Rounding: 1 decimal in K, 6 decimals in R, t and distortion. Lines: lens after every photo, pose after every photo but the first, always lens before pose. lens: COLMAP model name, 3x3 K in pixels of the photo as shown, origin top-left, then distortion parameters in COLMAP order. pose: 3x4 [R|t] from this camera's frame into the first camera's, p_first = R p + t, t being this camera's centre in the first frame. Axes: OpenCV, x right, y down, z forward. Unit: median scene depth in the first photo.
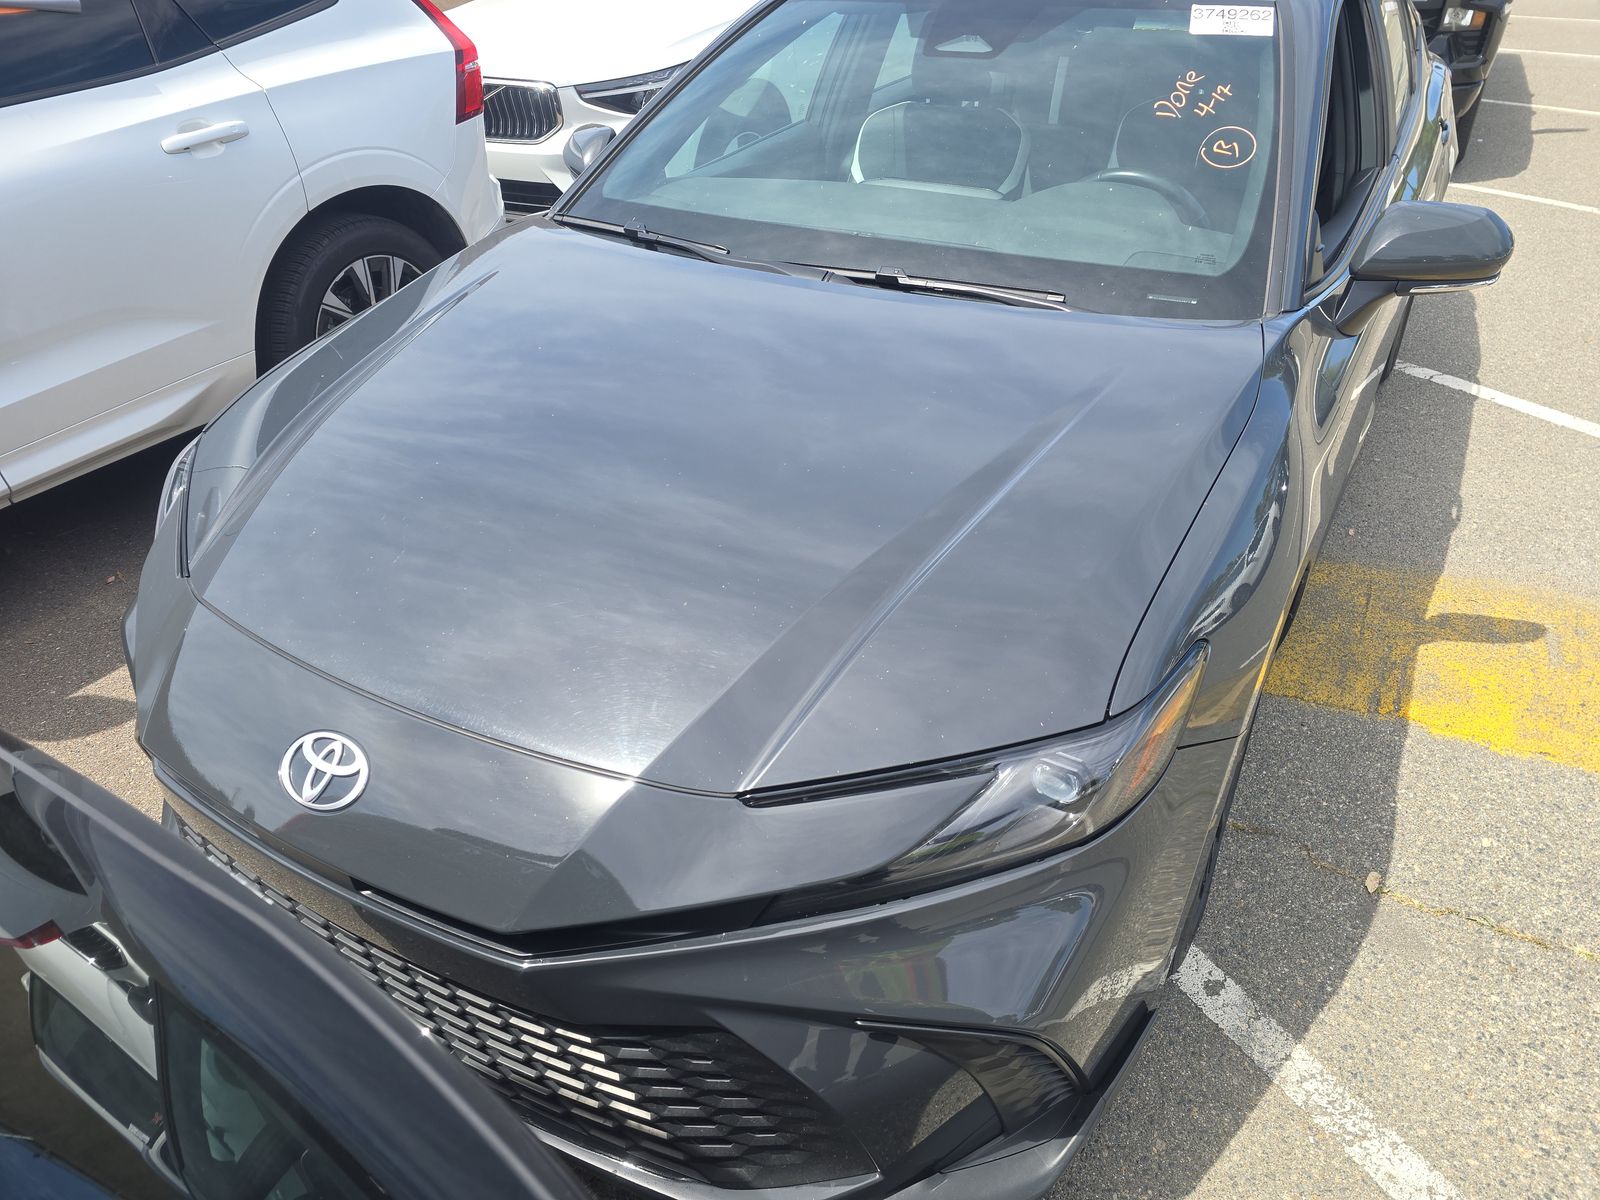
lens RADIAL K [[1073.1, 0, 802.2], [0, 1073.1, 607.5], [0, 0, 1]] dist [0.047474, -0.036399]
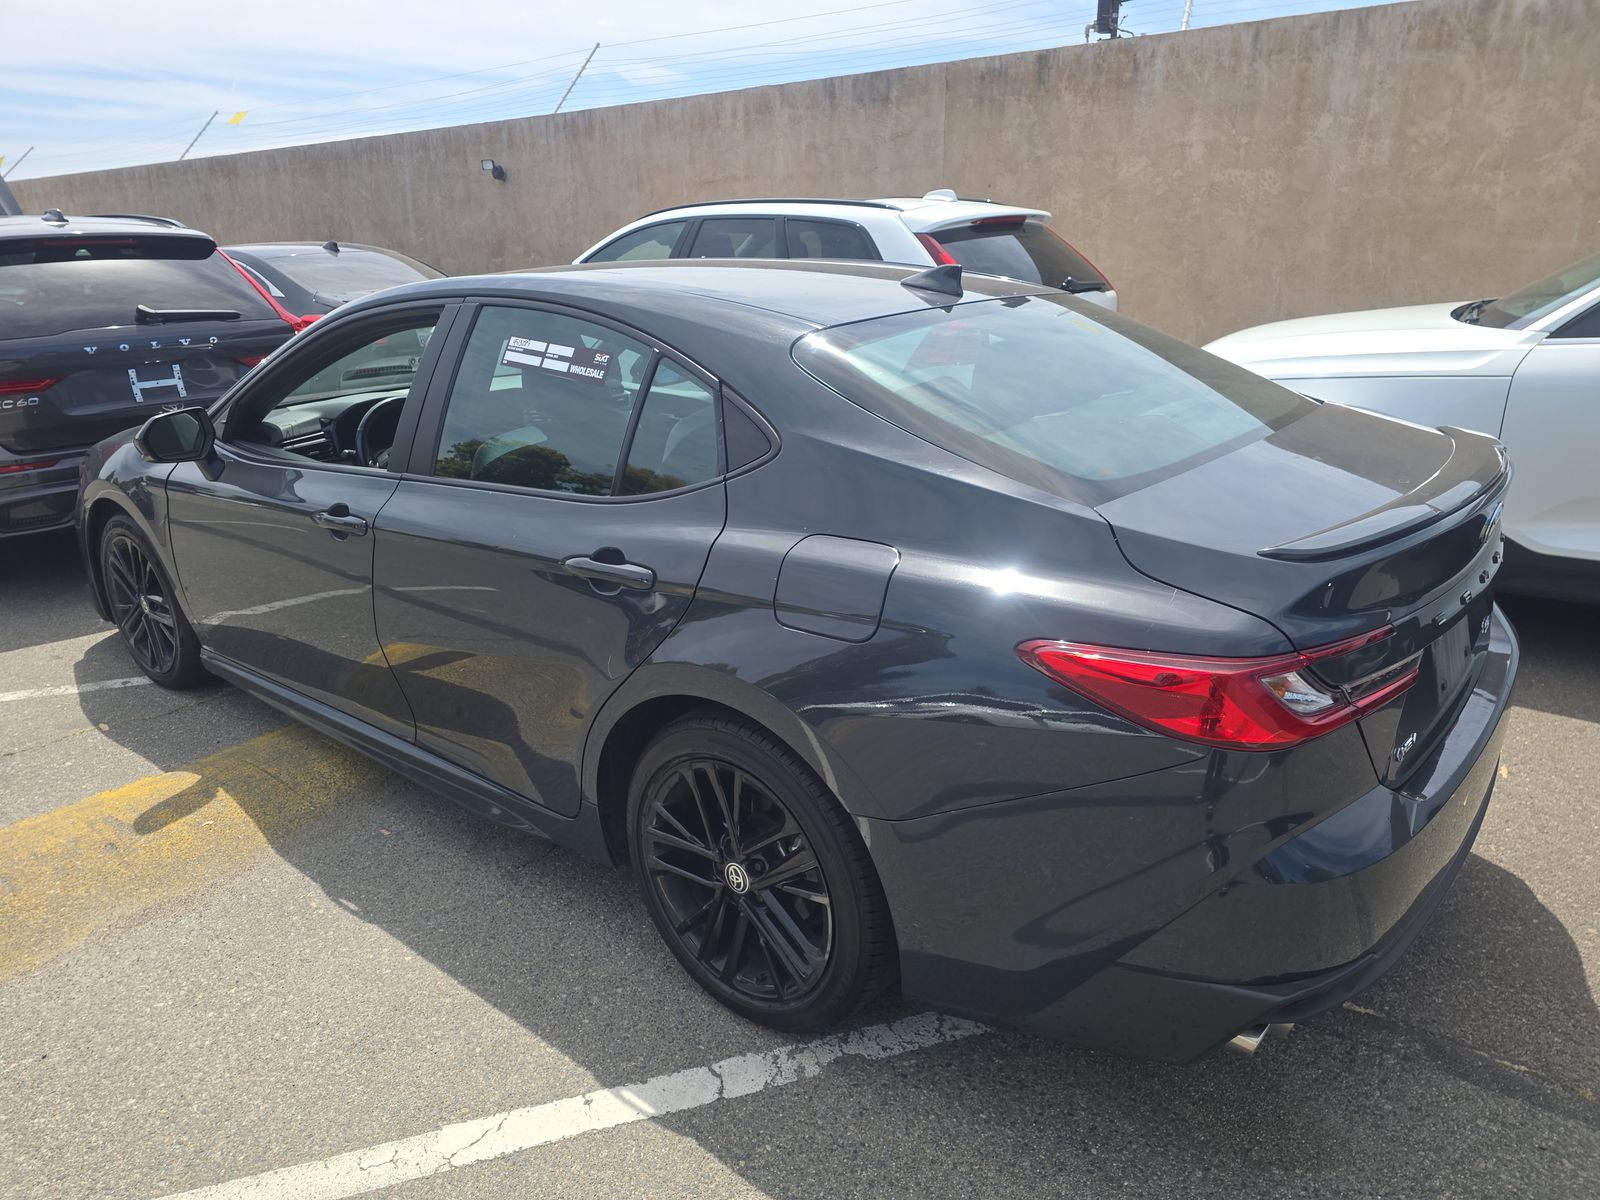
lens RADIAL K [[1073.1, 0, 802.2], [0, 1073.1, 607.5], [0, 0, 1]] dist [0.047474, -0.036399]
pose [[-0.163613, 0.351894, -0.921630, 1.604625], [-0.524649, 0.760116, 0.383364, -0.995430], [0.835449, 0.546255, 0.060256, 1.456078]]
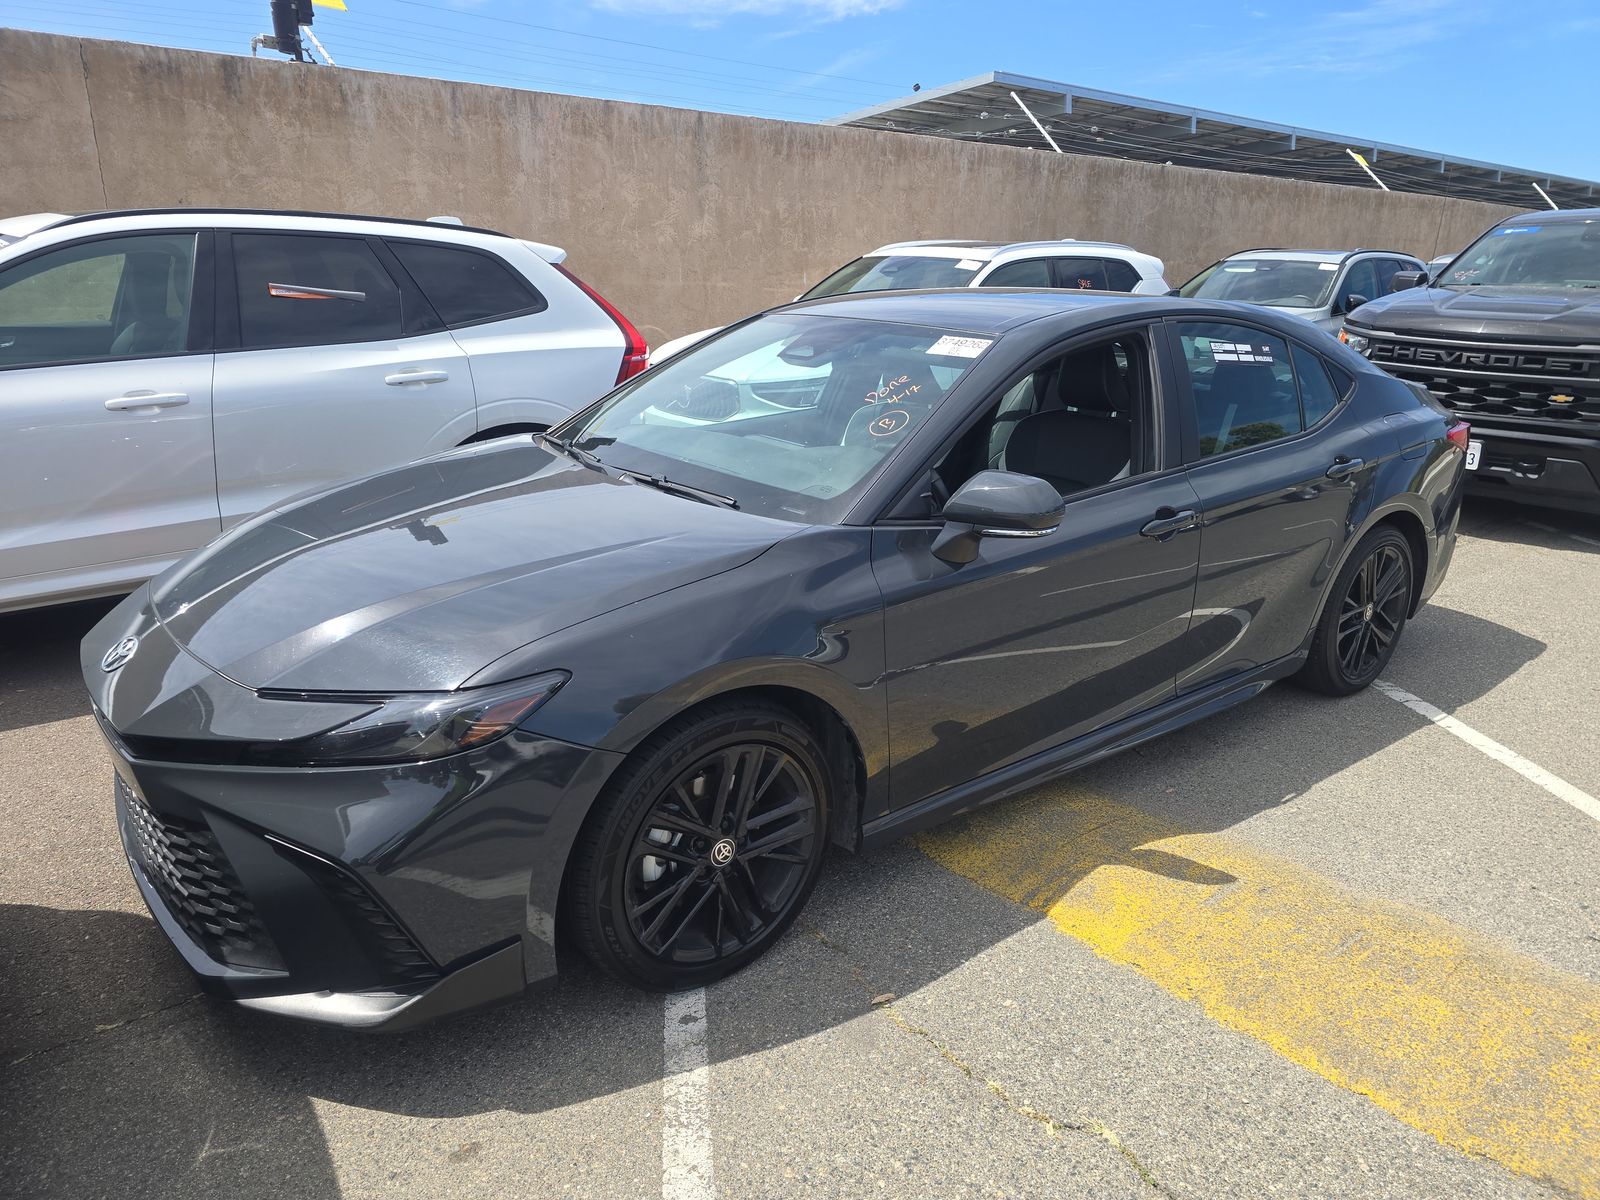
lens RADIAL K [[1073.1, 0, 802.2], [0, 1073.1, 607.5], [0, 0, 1]] dist [0.047474, -0.036399]
pose [[0.925454, 0.152104, -0.346987, 0.653133], [-0.239999, 0.944032, -0.226282, 0.114585], [0.293148, 0.292690, 0.910163, -0.180713]]
